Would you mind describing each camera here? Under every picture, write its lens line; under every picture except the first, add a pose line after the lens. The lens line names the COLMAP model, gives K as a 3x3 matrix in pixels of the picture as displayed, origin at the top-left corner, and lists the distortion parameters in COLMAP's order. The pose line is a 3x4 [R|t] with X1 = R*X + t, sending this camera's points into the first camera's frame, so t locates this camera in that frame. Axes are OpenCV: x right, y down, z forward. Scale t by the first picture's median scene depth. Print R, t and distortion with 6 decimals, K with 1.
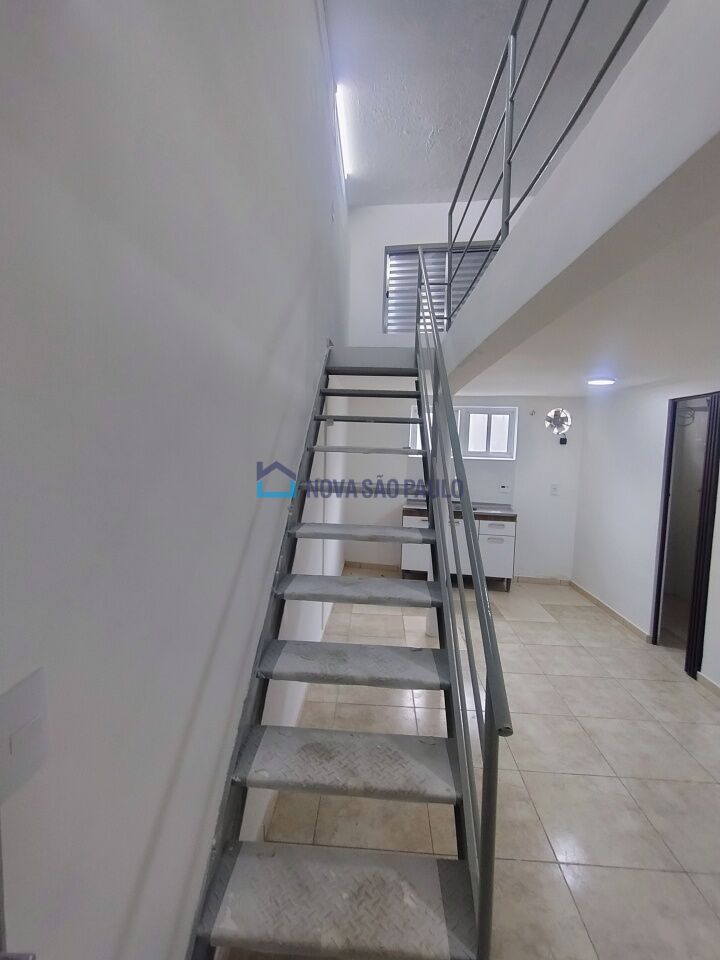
lens RADIAL K [[437.3, 0, 360.0], [0, 437.3, 480.0], [0, 0, 1]] dist [-0.009320, 0.008628]
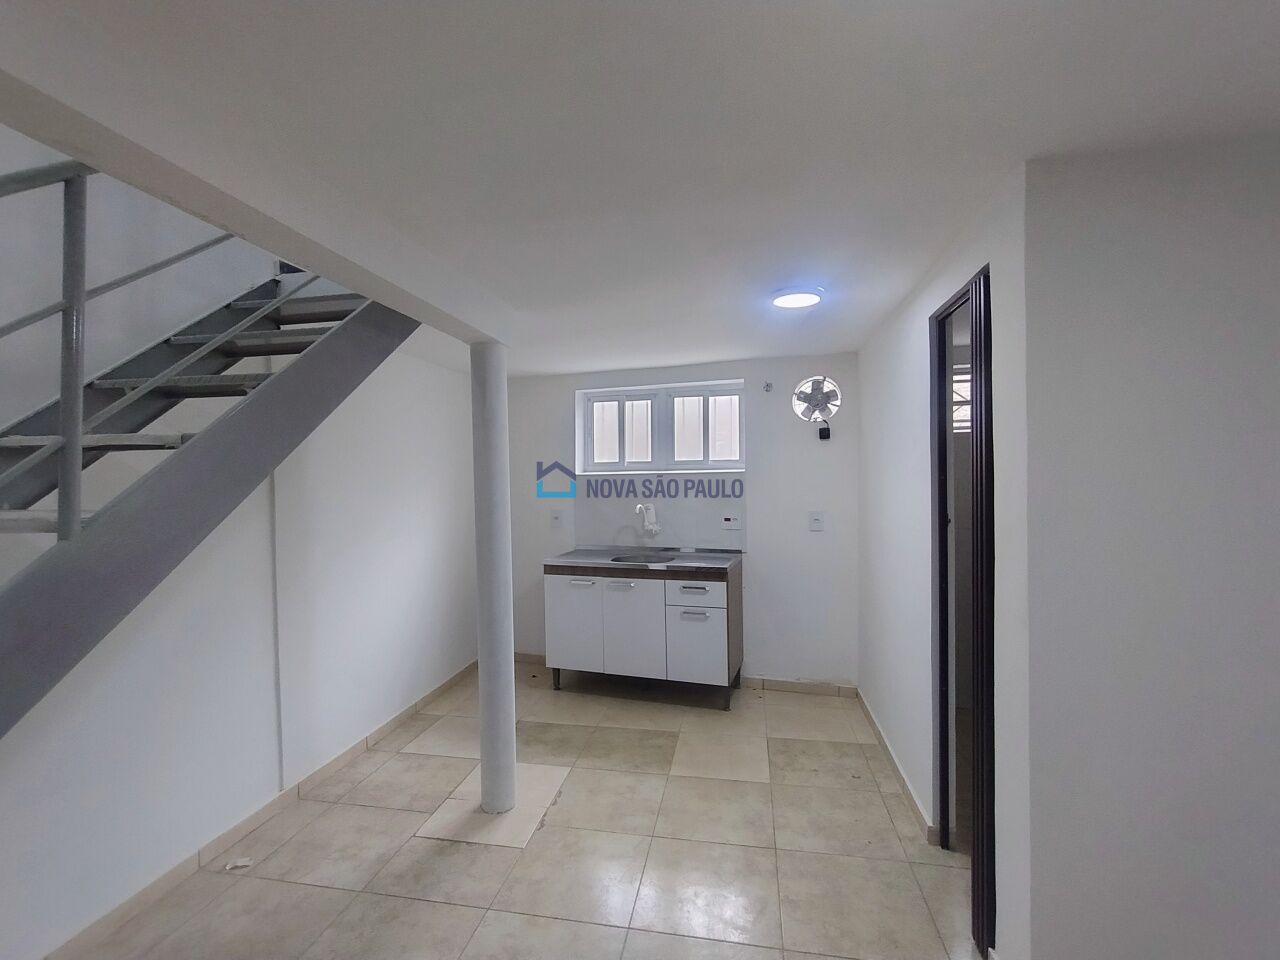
lens RADIAL K [[583.0, 0, 633.5], [0, 583.0, 489.5], [0, 0, 1]] dist [-0.009320, 0.008628]
pose [[0.988165, -0.041808, -0.147585, 0.326937], [0.034315, 0.998007, -0.052960, 0.012927], [0.149505, 0.047268, 0.987630, 0.231280]]
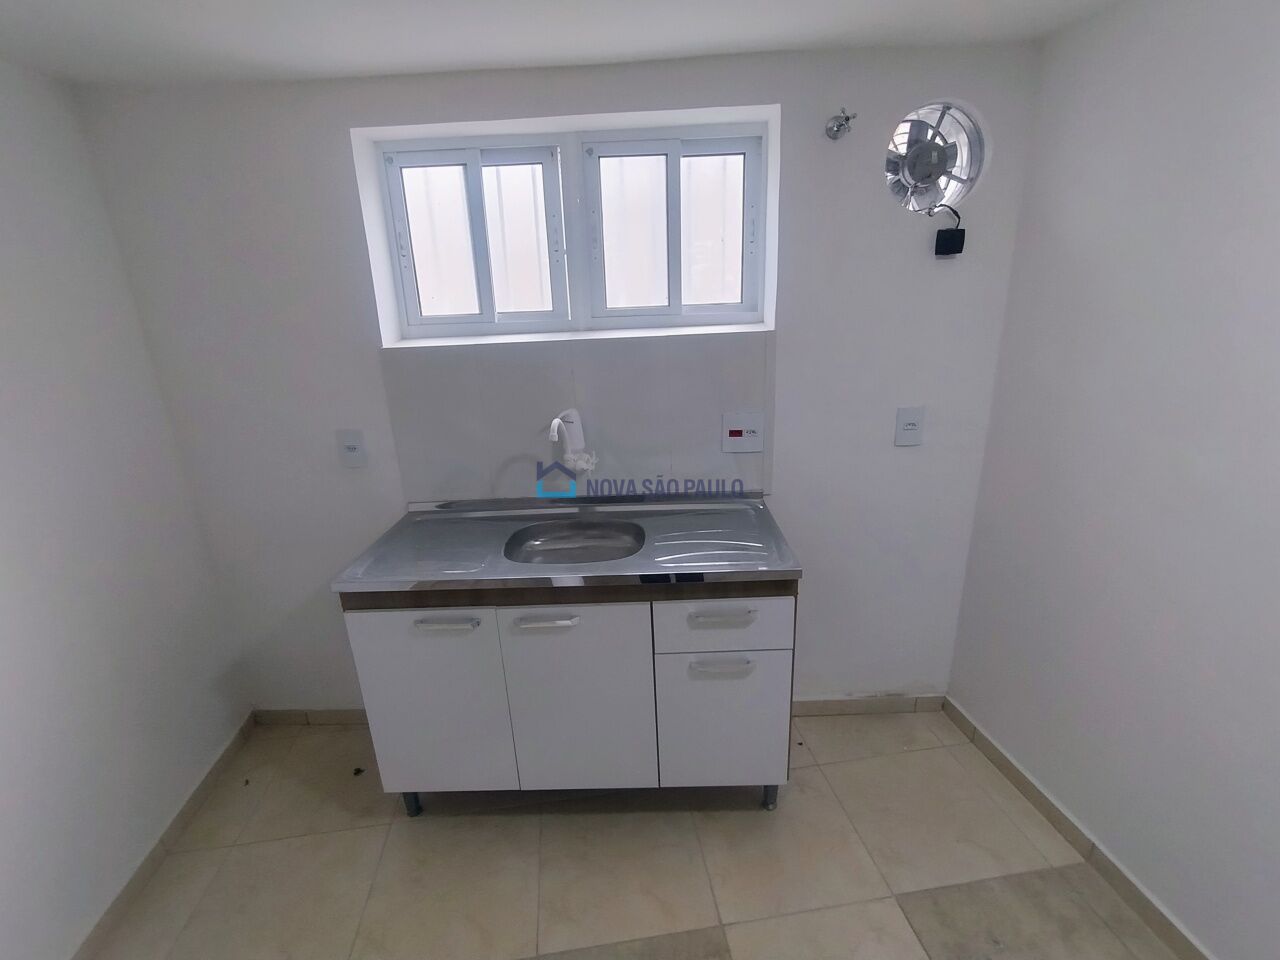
lens RADIAL K [[583.0, 0, 633.5], [0, 583.0, 489.5], [0, 0, 1]] dist [-0.009320, 0.008628]
pose [[0.982171, -0.122102, 0.142936, 0.210694], [0.085464, 0.967250, 0.239005, -0.044769], [-0.167437, -0.222528, 0.960441, 0.658679]]
